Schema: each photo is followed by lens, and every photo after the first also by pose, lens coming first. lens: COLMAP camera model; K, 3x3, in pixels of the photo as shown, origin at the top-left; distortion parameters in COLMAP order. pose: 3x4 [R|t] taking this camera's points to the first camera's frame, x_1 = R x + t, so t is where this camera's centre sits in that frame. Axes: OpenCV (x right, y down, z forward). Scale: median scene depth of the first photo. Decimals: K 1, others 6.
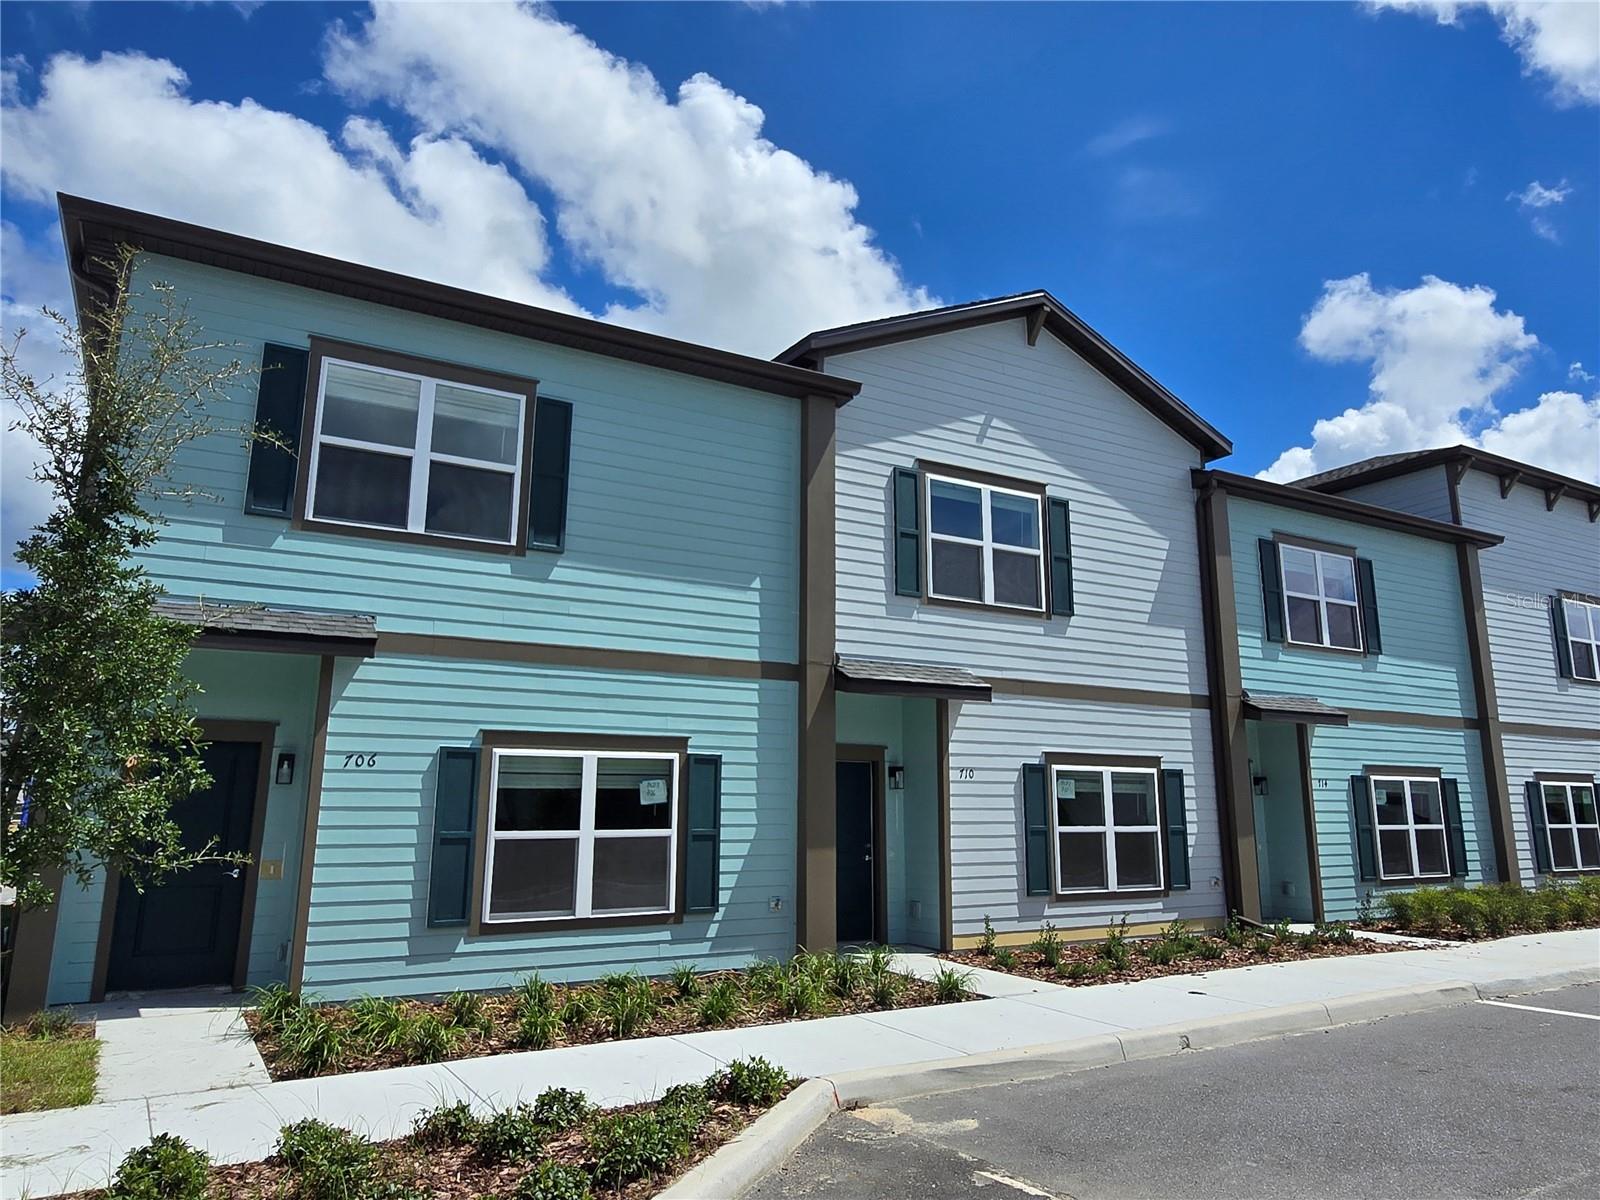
lens RADIAL K [[953.7, 0, 800.0], [0, 953.7, 600.0], [0, 0, 1]] dist [-0.003290, -0.000851]
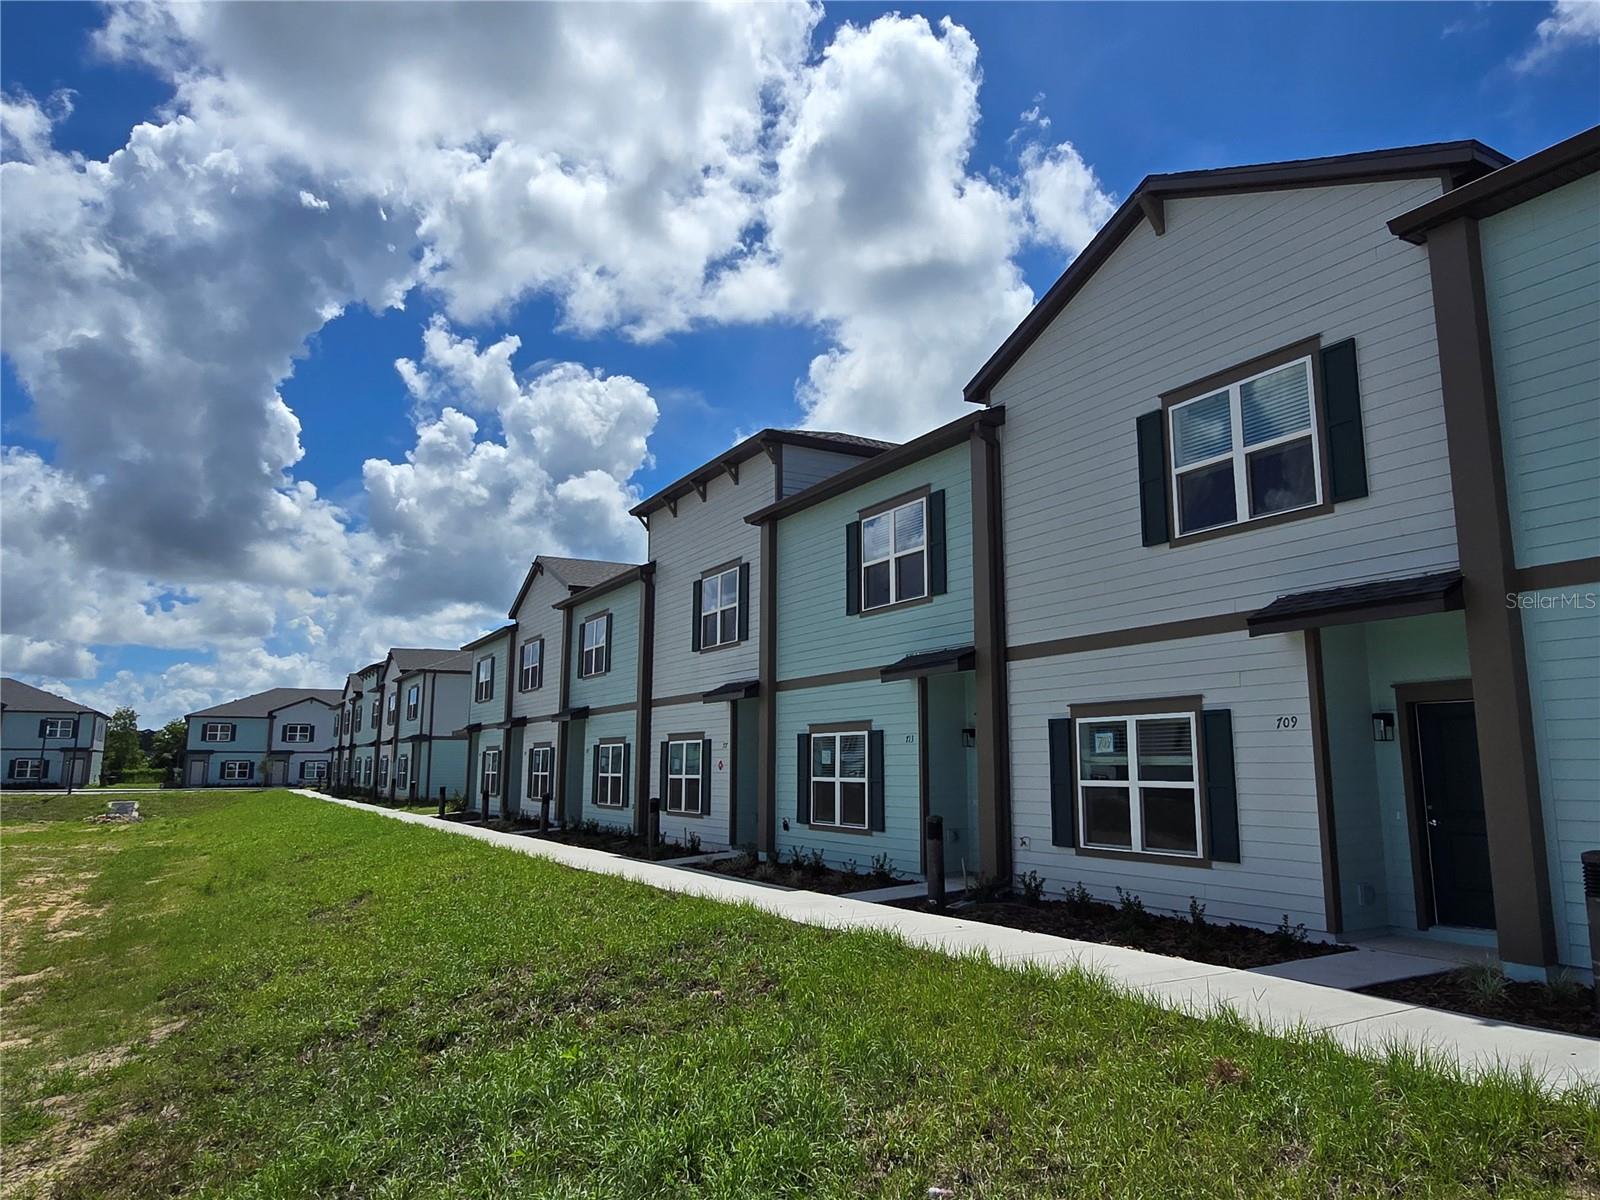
lens RADIAL K [[953.7, 0, 800.0], [0, 953.7, 600.0], [0, 0, 1]] dist [-0.003290, -0.000851]
pose [[0.092967, -0.174396, -0.980277, 1.272564], [0.217087, 0.964405, -0.150985, 0.146825], [0.971715, -0.198769, 0.127517, 0.641545]]
